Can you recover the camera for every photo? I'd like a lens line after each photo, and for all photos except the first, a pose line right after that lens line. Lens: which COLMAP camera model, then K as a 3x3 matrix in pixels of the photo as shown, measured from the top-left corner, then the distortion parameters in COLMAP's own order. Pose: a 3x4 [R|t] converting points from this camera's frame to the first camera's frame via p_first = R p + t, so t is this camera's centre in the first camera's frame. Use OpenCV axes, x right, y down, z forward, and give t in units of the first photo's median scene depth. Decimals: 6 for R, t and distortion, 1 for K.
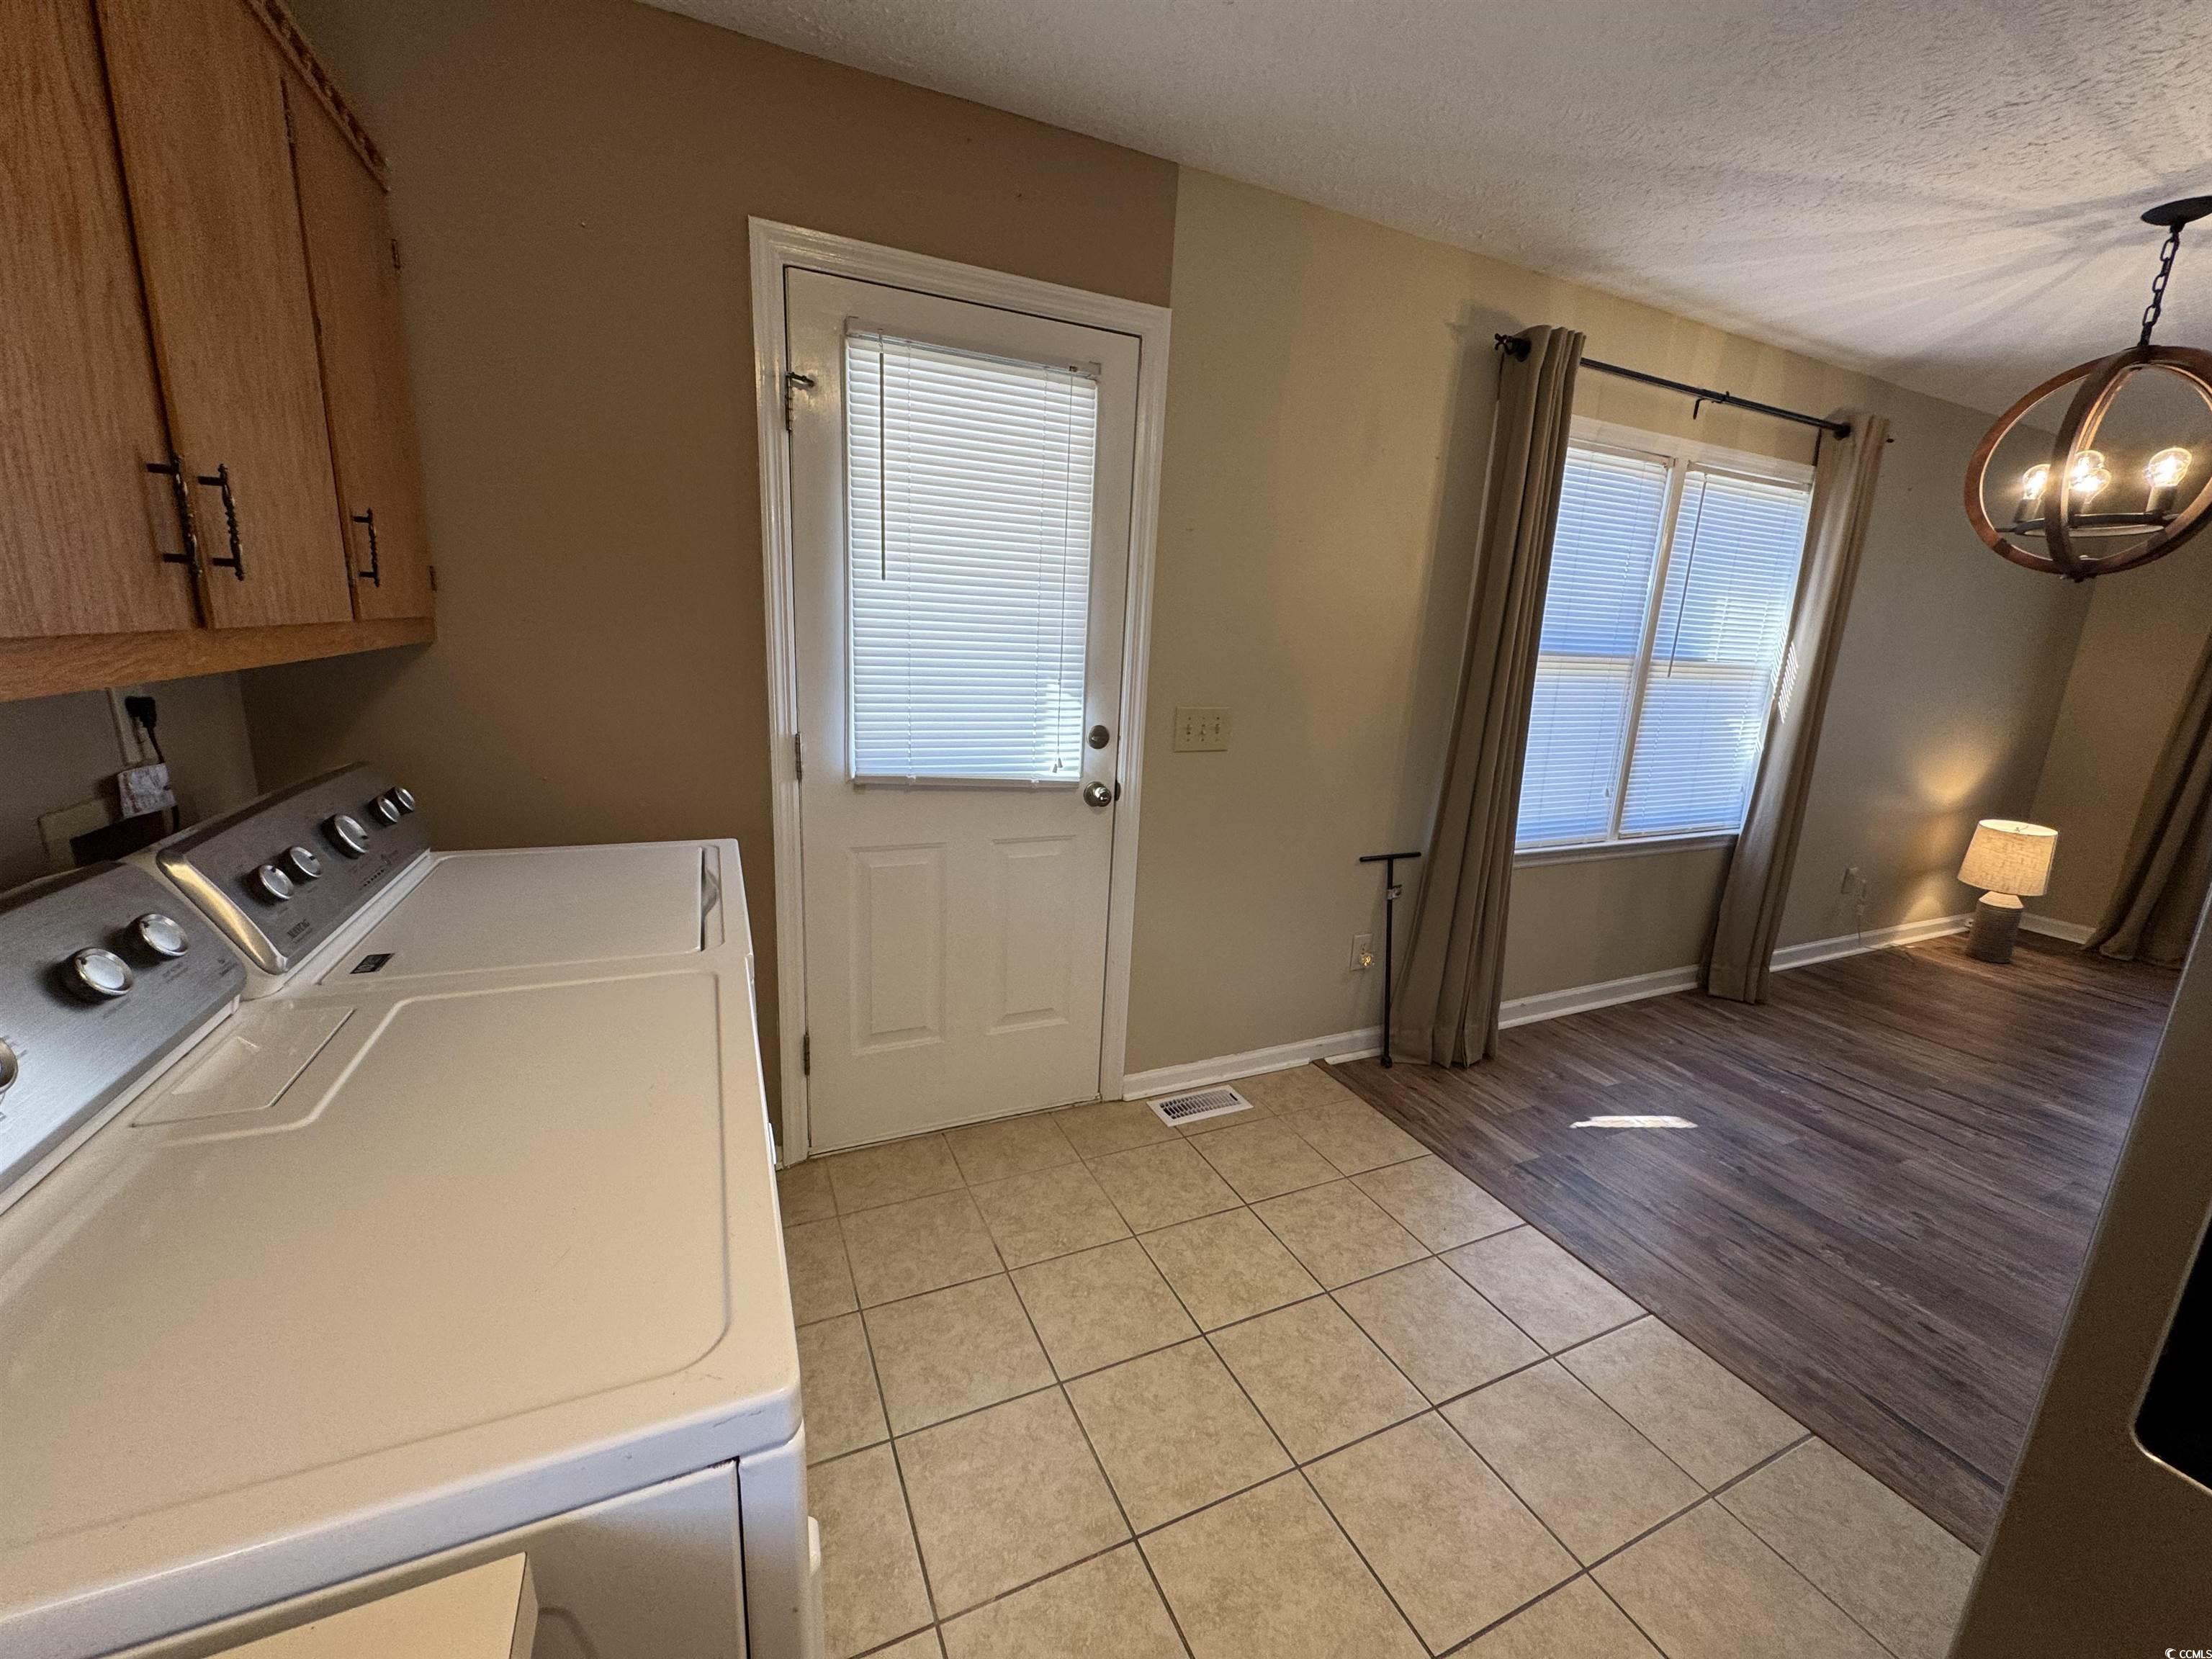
lens RADIAL K [[877.2, 0, 1109.5], [0, 877.2, 819.6], [0, 0, 1]] dist [-0.001041, -0.000130]
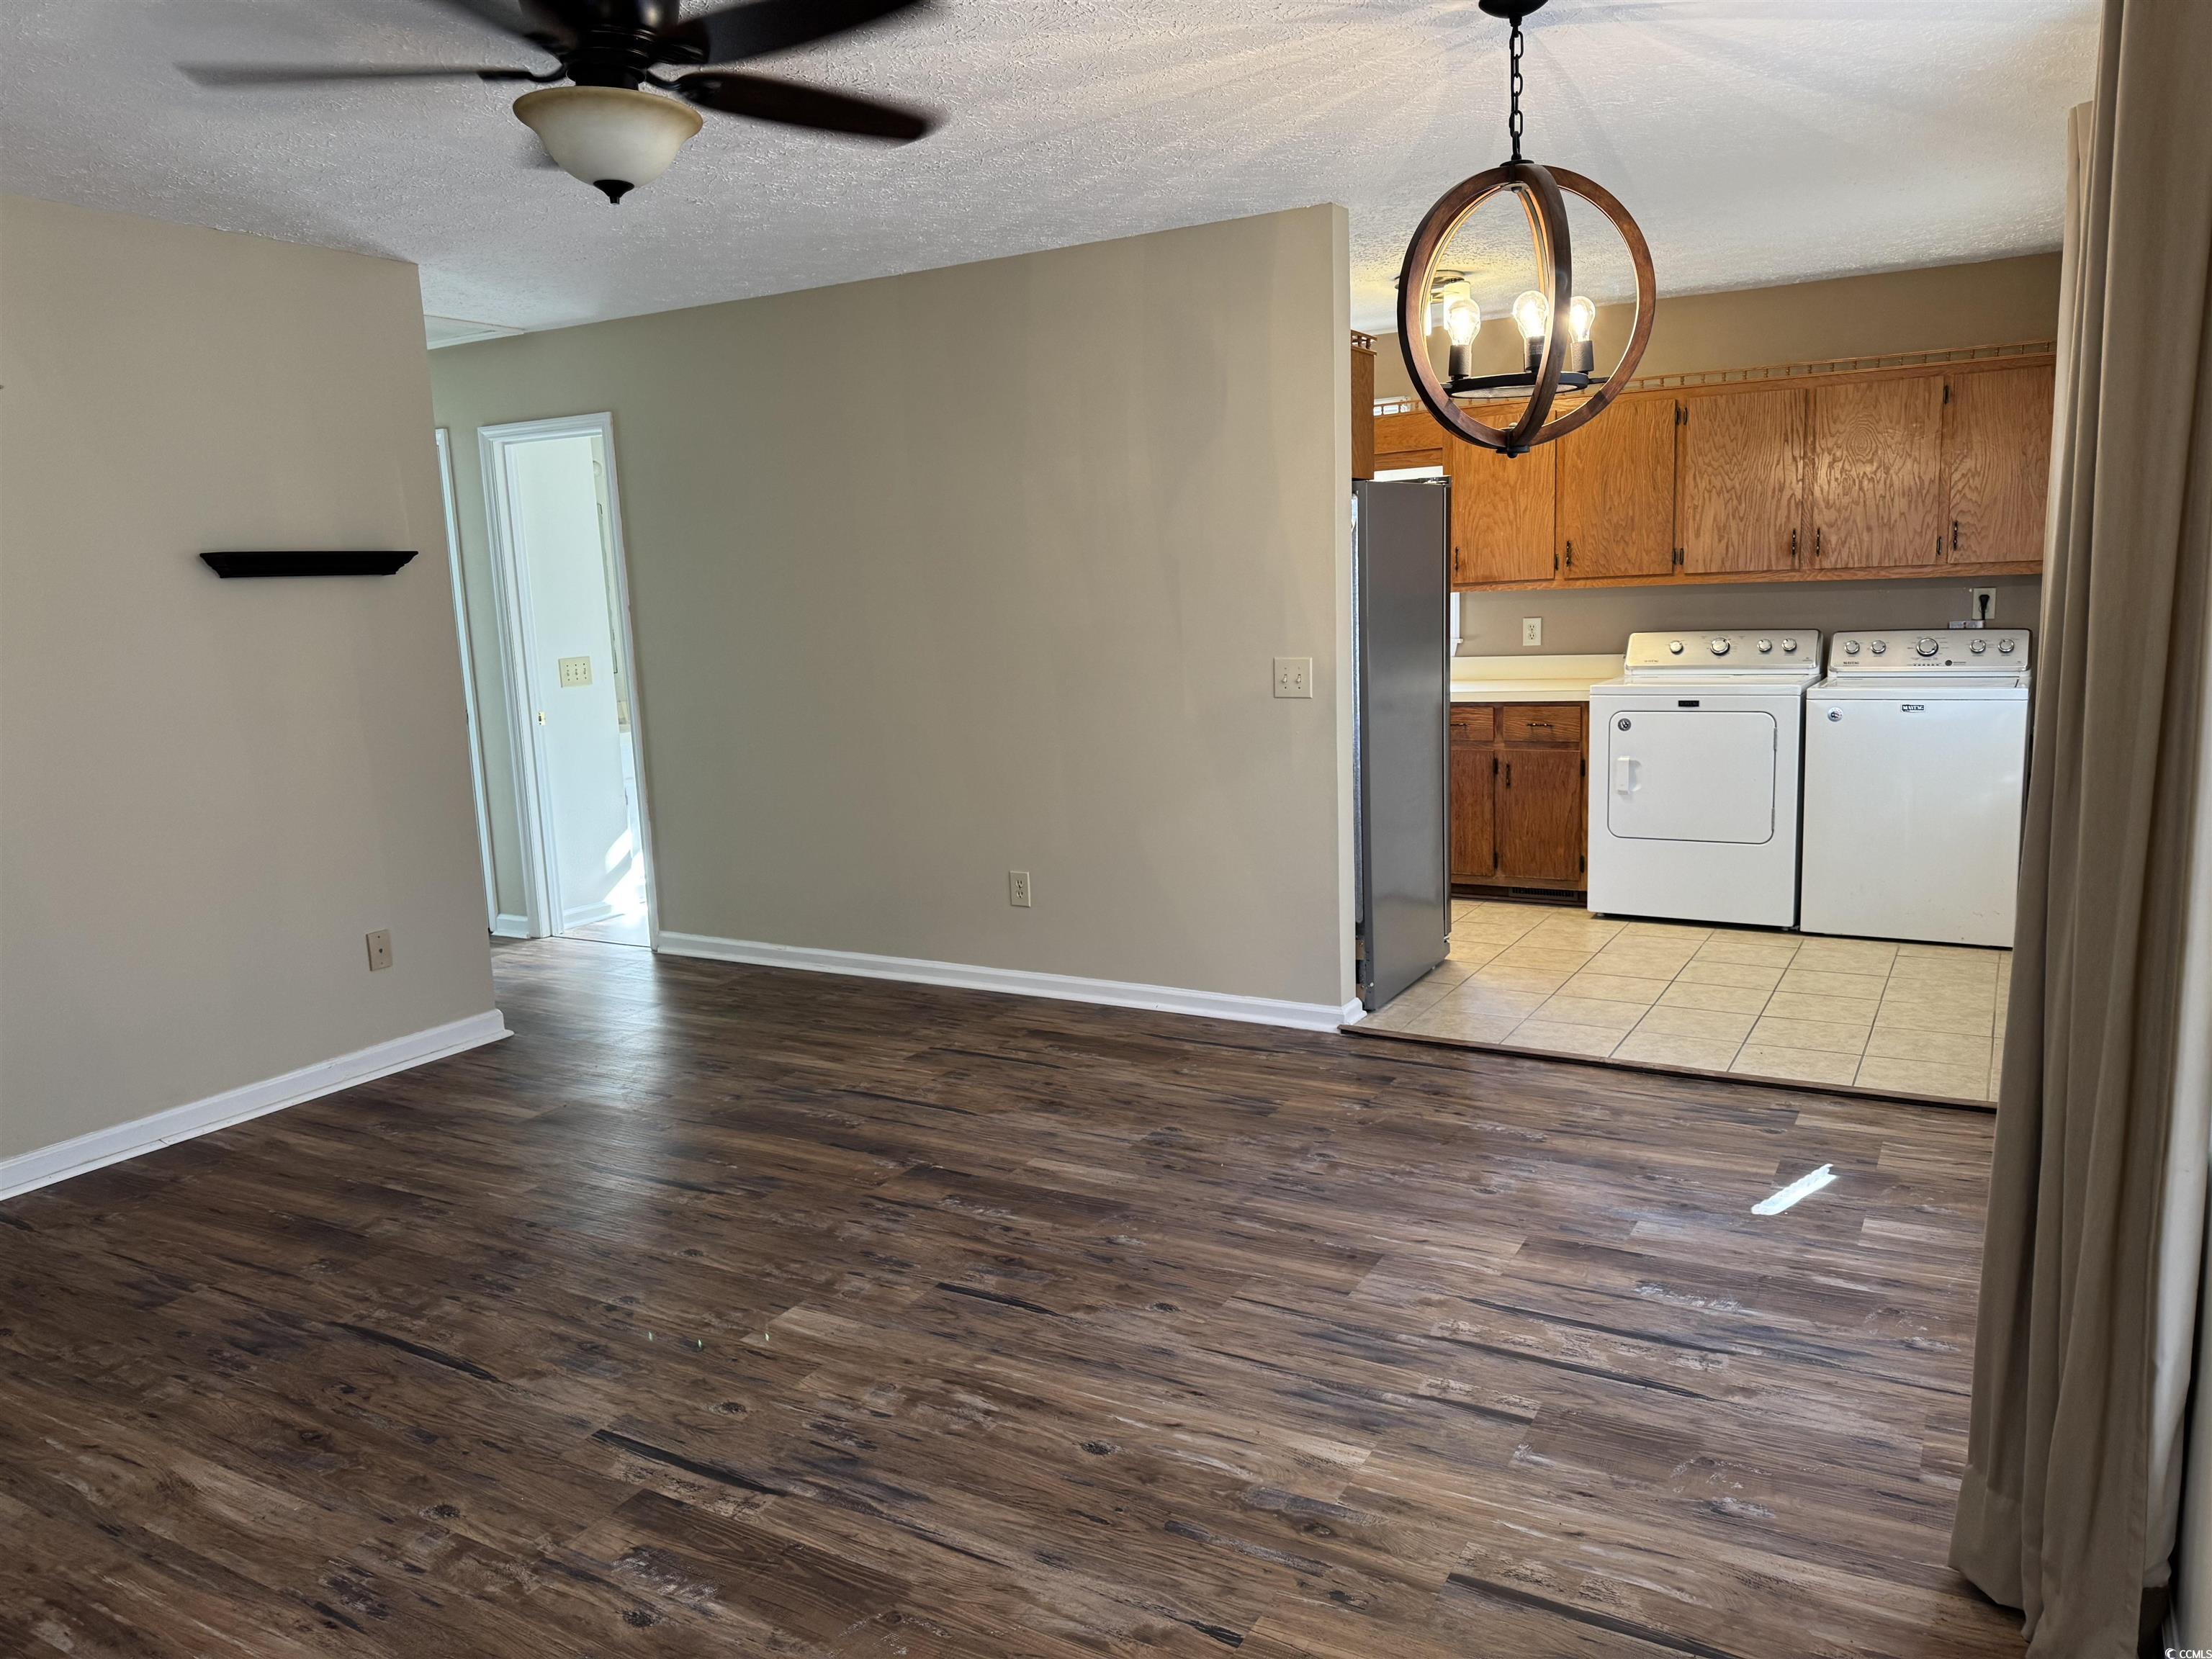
lens RADIAL K [[1539.9, 0, 1109.8], [0, 1539.9, 827.7], [0, 0, 1]] dist [0.119509, -0.203752]
pose [[-0.819601, 0.069435, -0.568711, 1.807301], [-0.129463, 0.944511, 0.301893, -0.269216], [0.558116, 0.321059, -0.765133, 1.608409]]
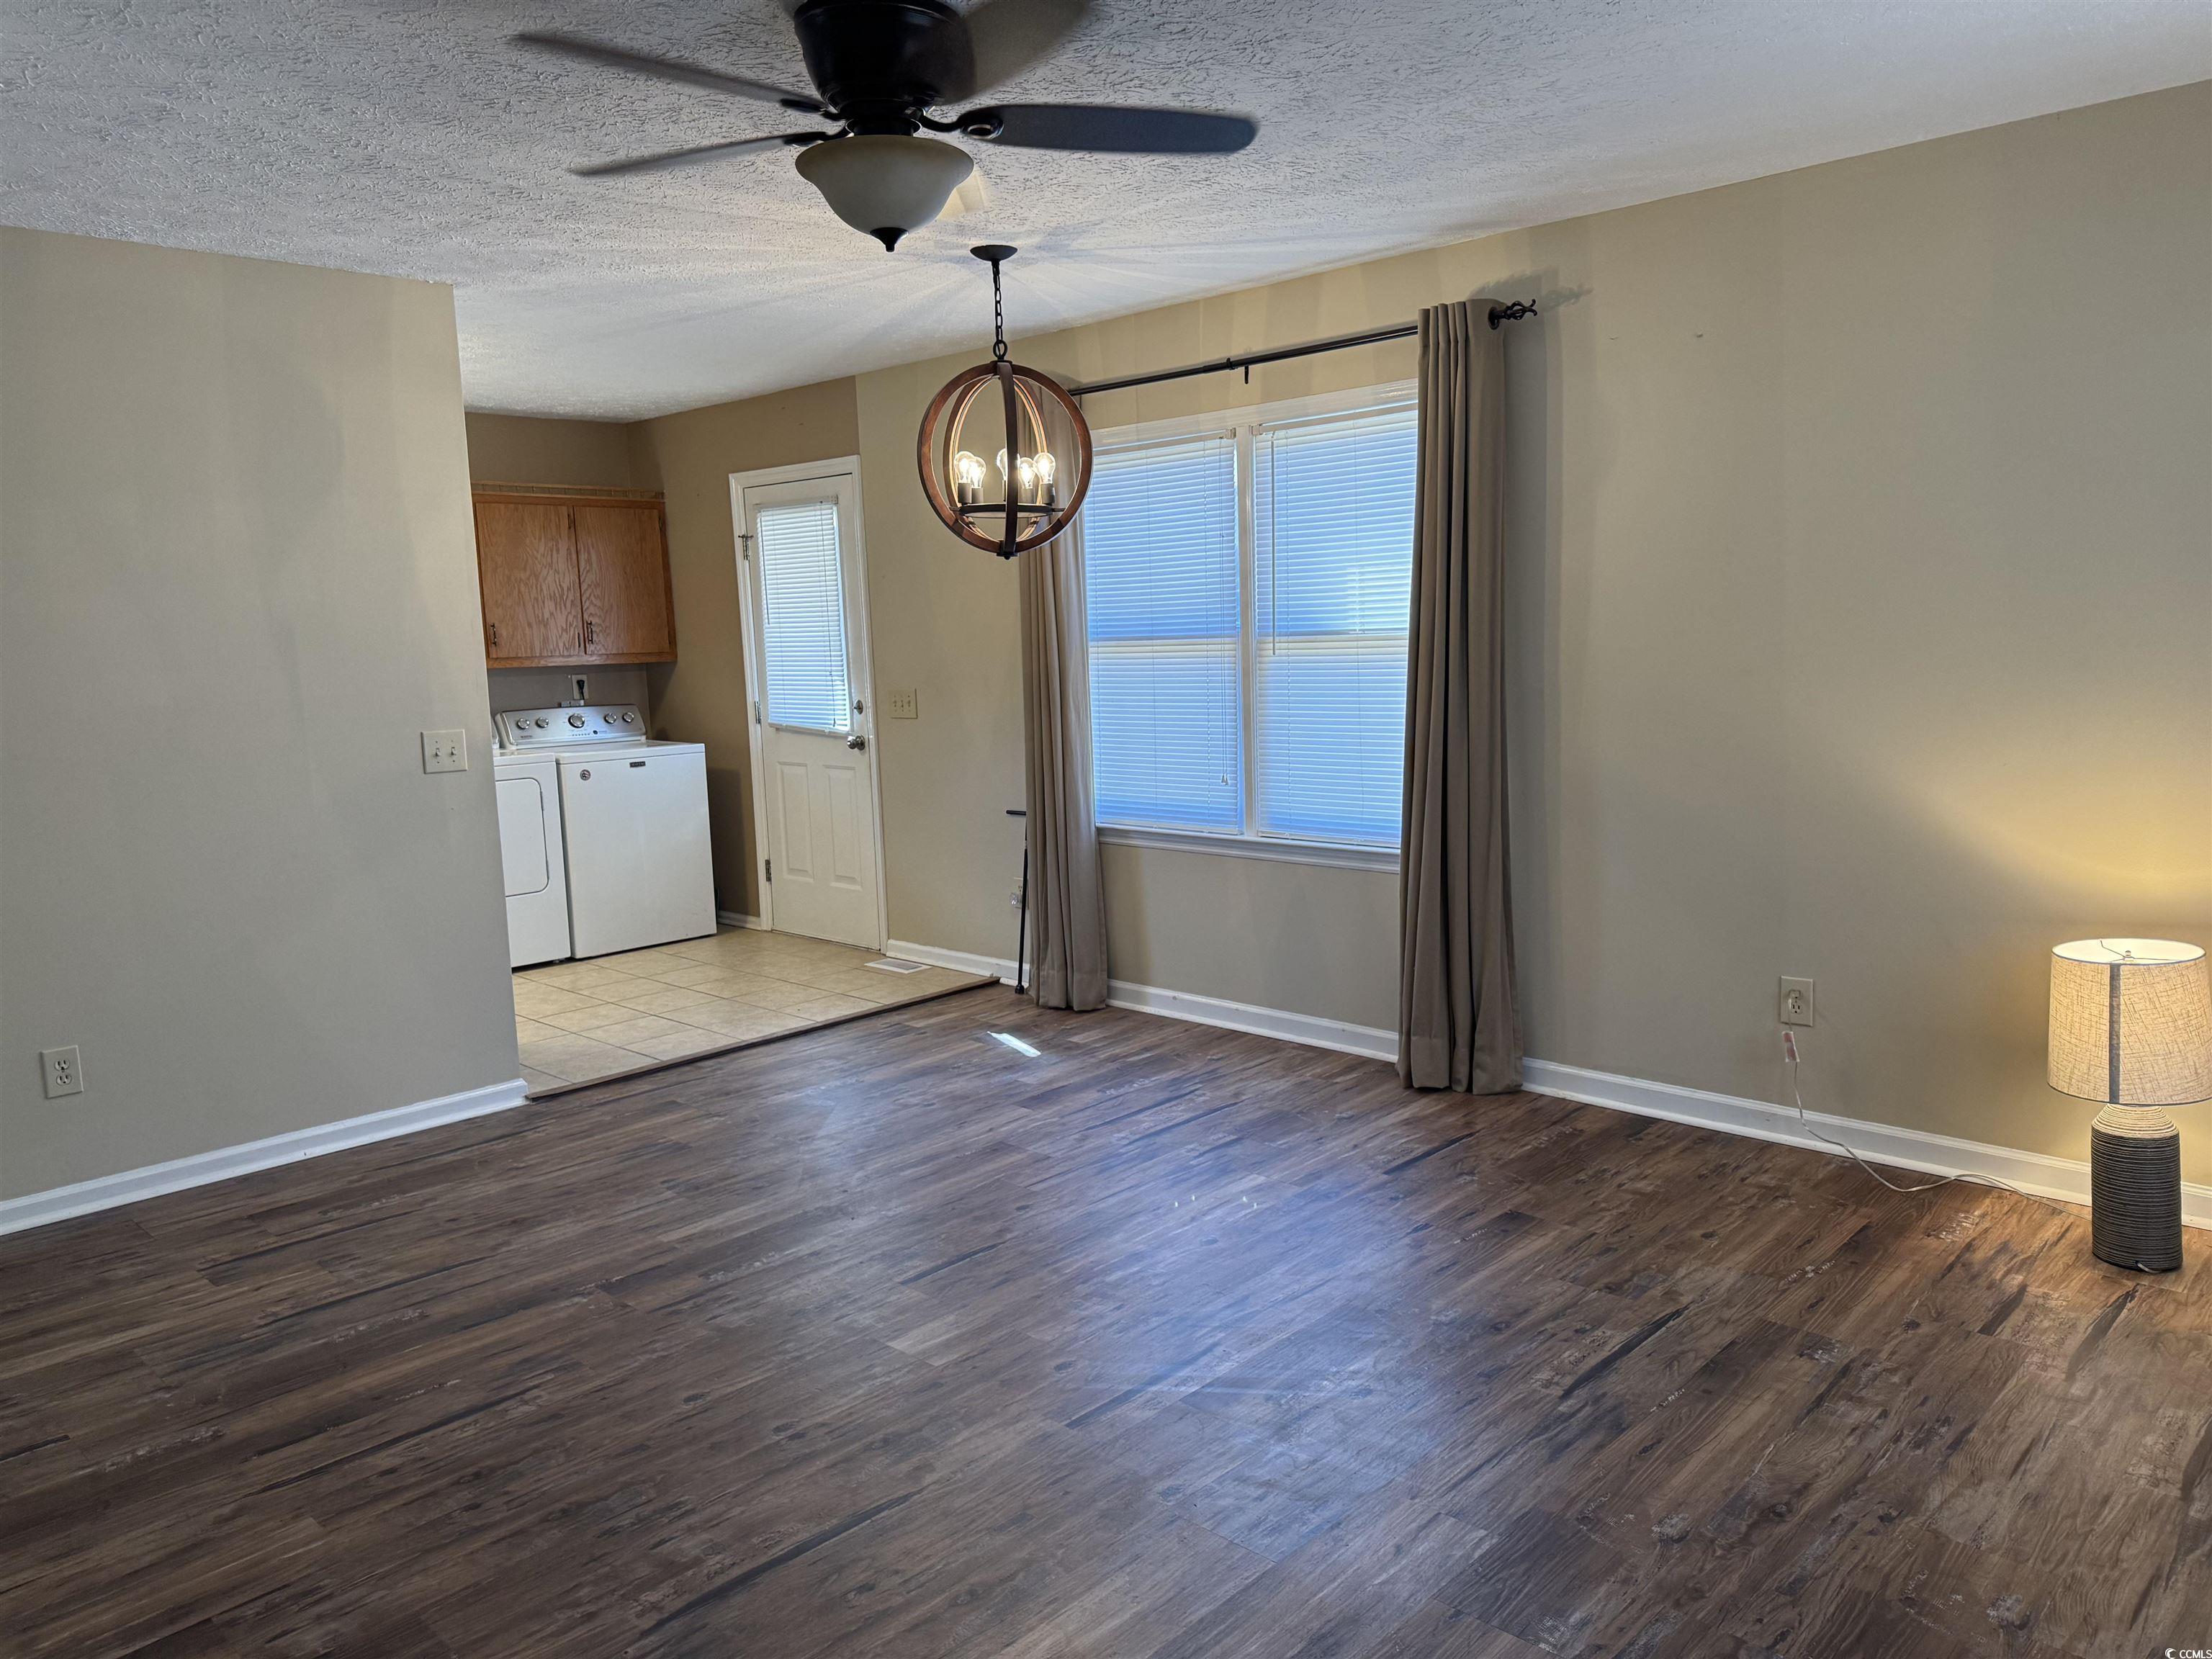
lens RADIAL K [[1539.9, 0, 1109.8], [0, 1539.9, 827.7], [0, 0, 1]] dist [0.119509, -0.203752]
pose [[0.361971, 0.059959, -0.930259, 2.497629], [-0.156820, 0.987624, 0.002637, 0.041501], [0.918904, 0.144929, 0.366894, 0.355792]]
